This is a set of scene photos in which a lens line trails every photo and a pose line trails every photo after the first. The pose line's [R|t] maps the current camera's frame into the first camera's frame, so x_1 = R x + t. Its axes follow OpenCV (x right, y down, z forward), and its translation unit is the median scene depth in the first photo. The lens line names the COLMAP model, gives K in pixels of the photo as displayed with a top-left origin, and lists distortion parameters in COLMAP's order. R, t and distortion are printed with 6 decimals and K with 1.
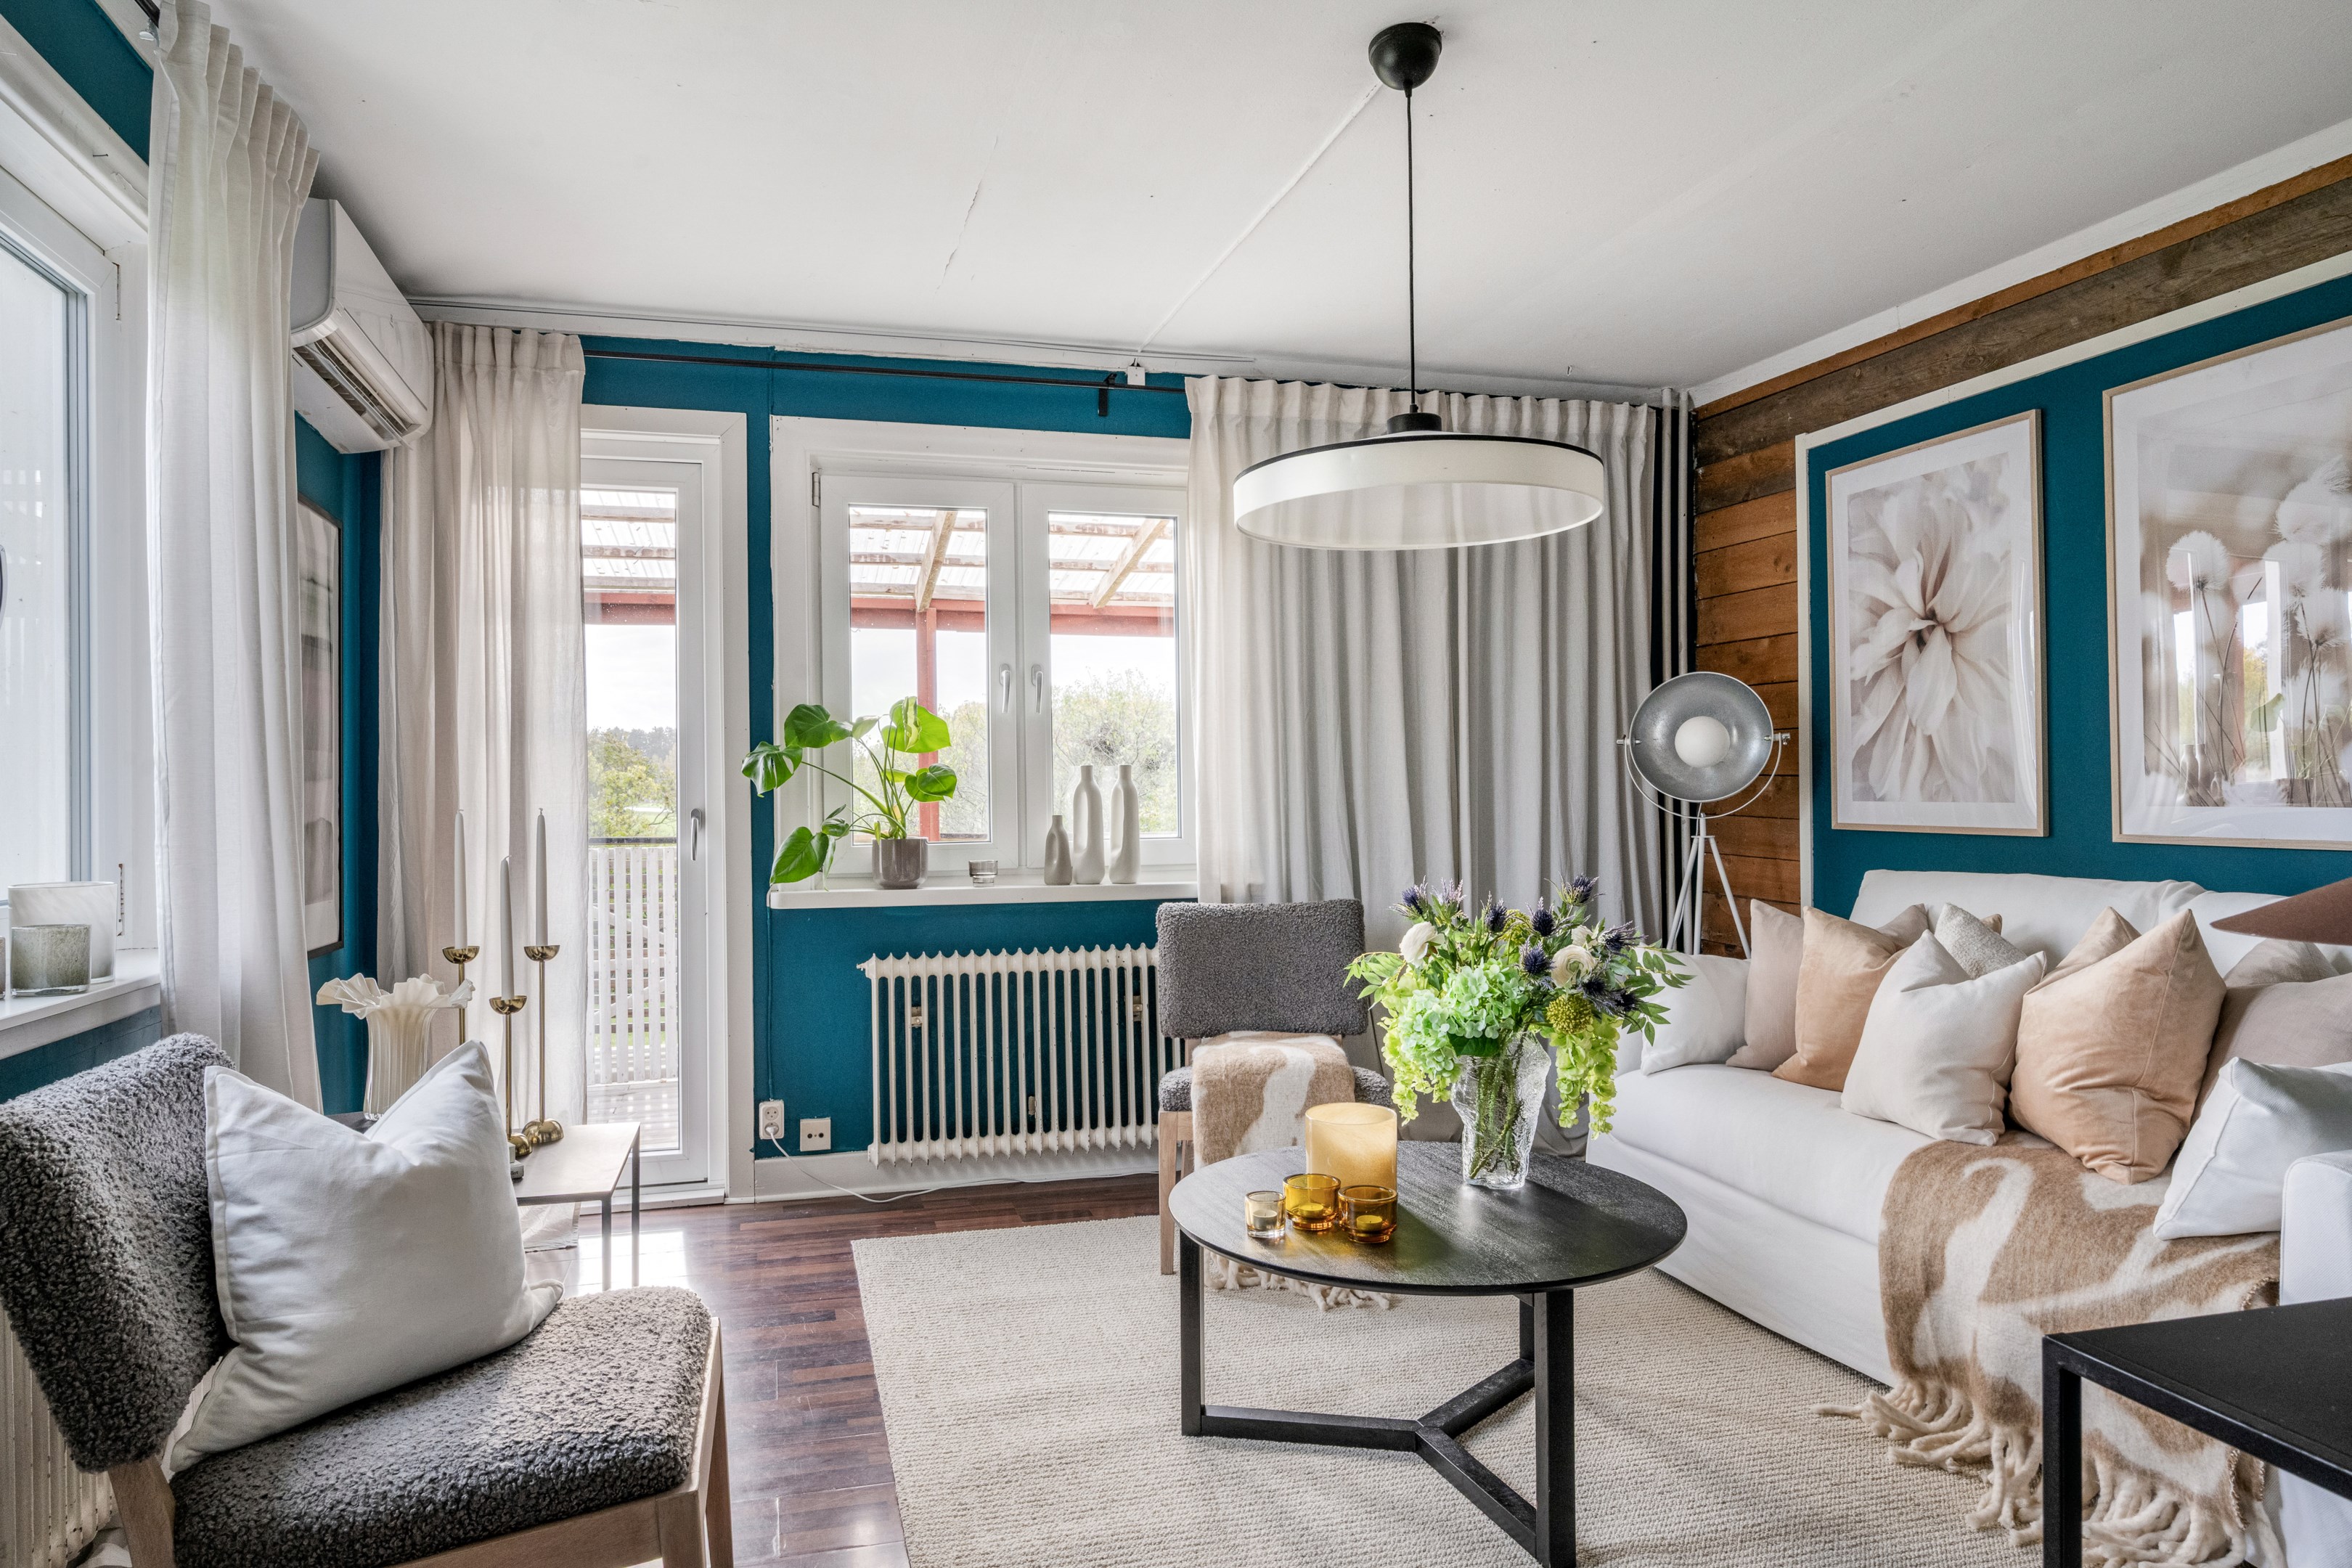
lens RADIAL K [[1470.3, 0, 1178.6], [0, 1470.3, 779.0], [0, 0, 1]] dist [0.001823, -0.000736]
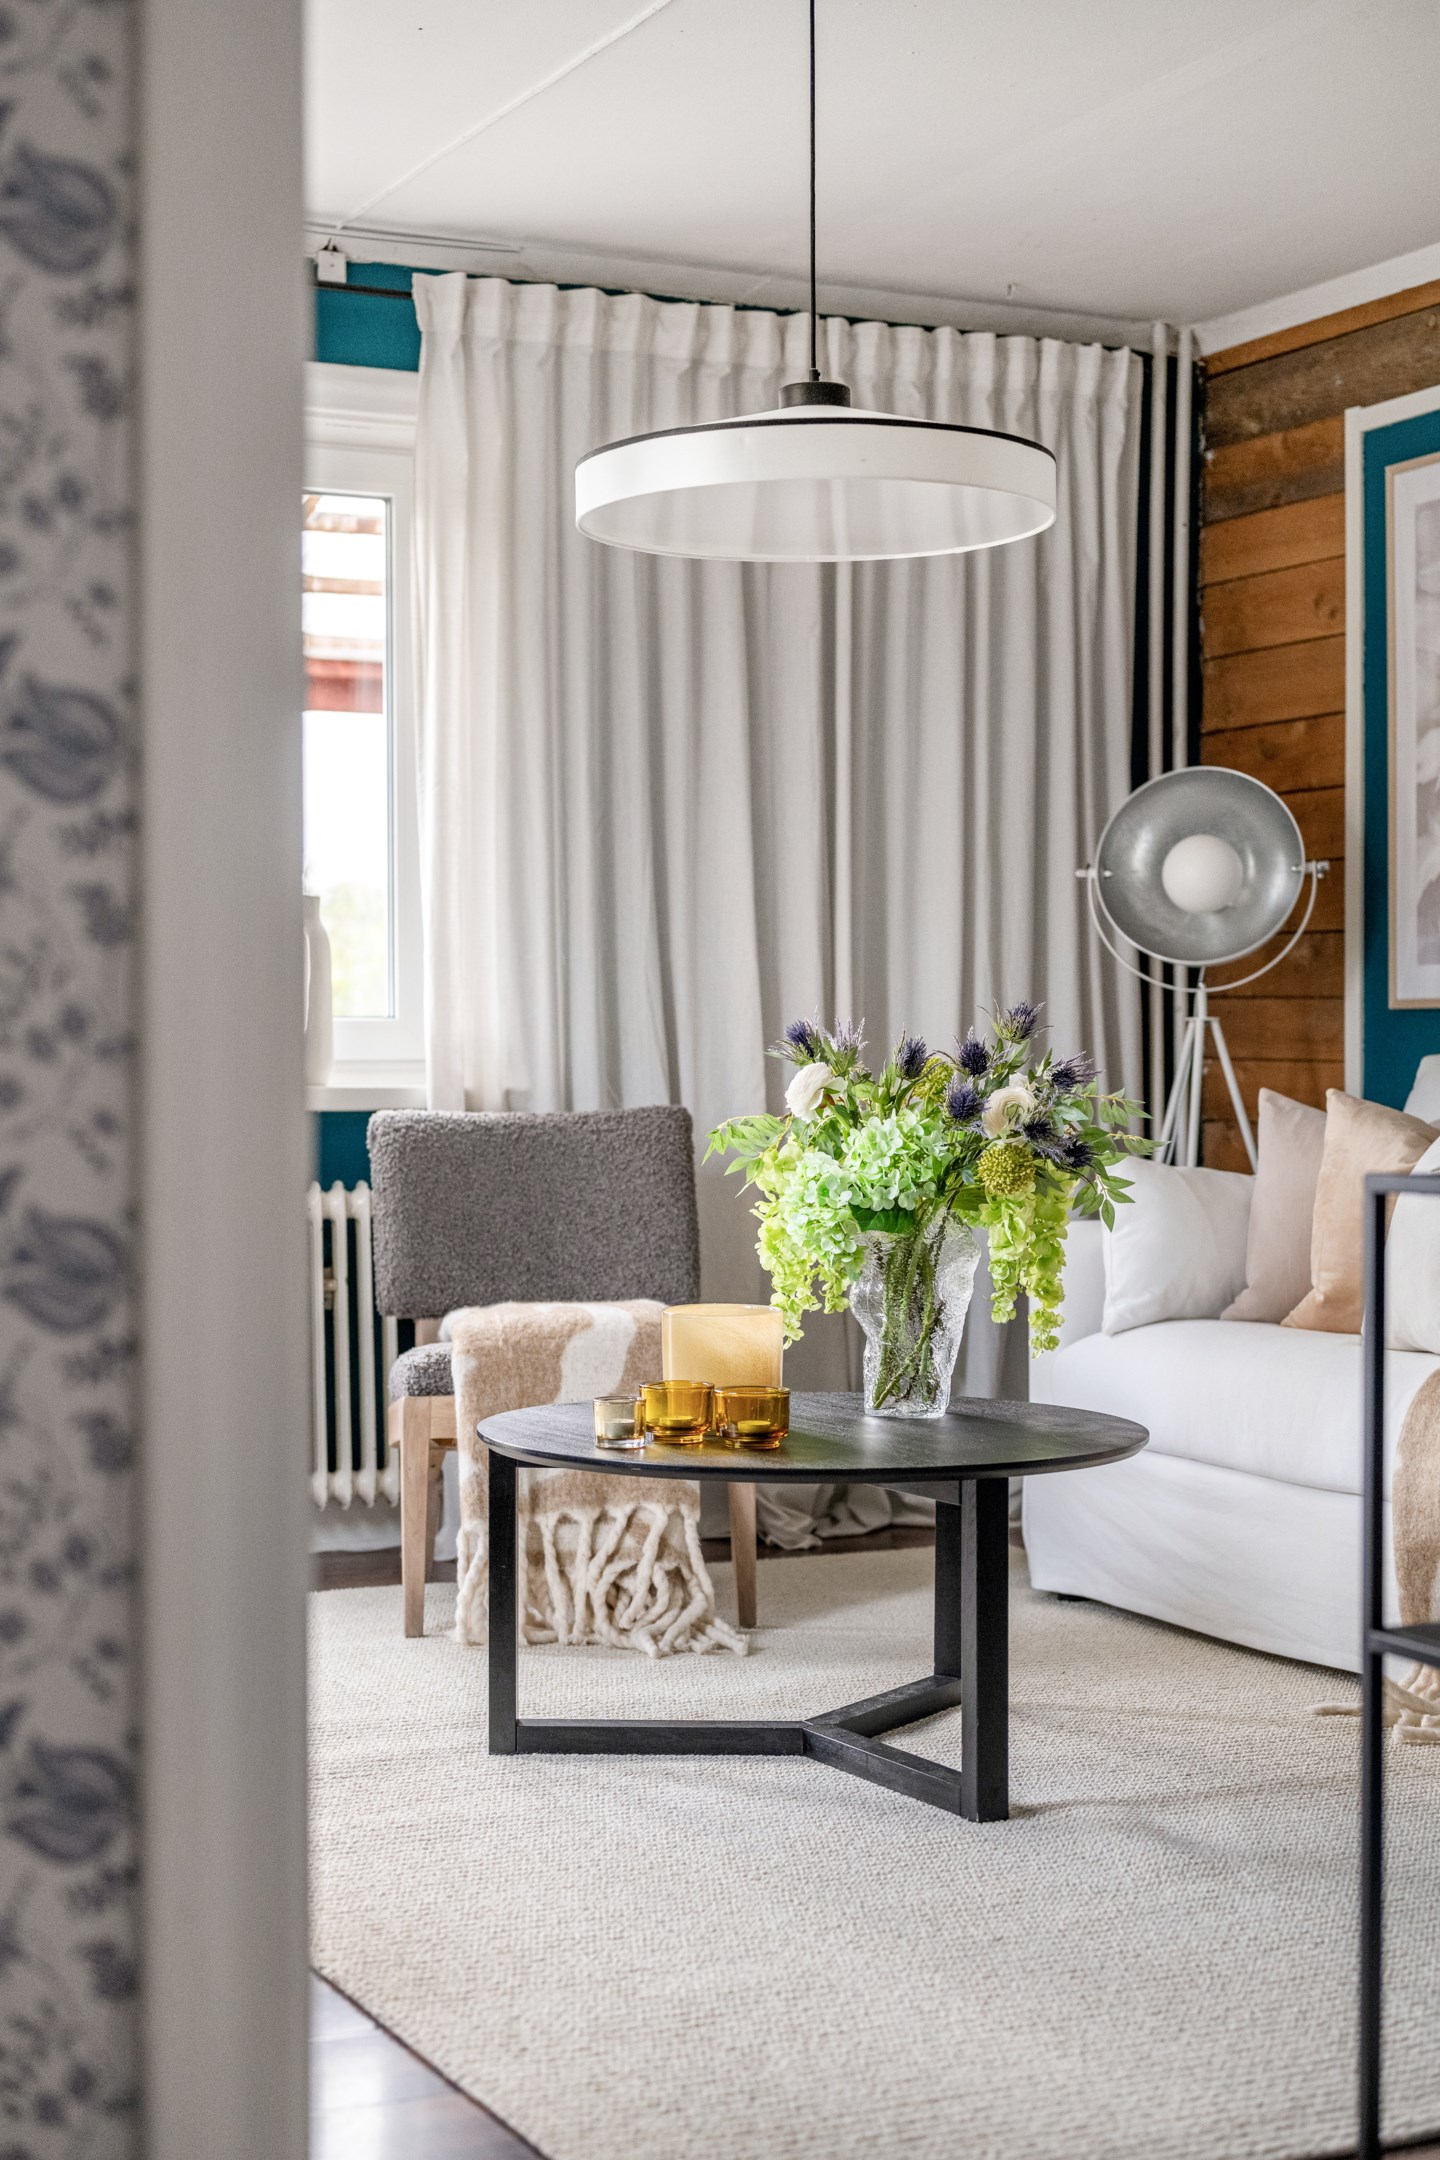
lens RADIAL K [[3187.1, 0, 720.0], [0, 3187.1, 1080.0], [0, 0, 1]] dist [0.002721, 0.048771]
pose [[0.985020, 0.007810, 0.172262, -0.104654], [-0.009045, 0.999939, 0.006383, 0.062773], [-0.172202, -0.007845, 0.985030, -0.381216]]
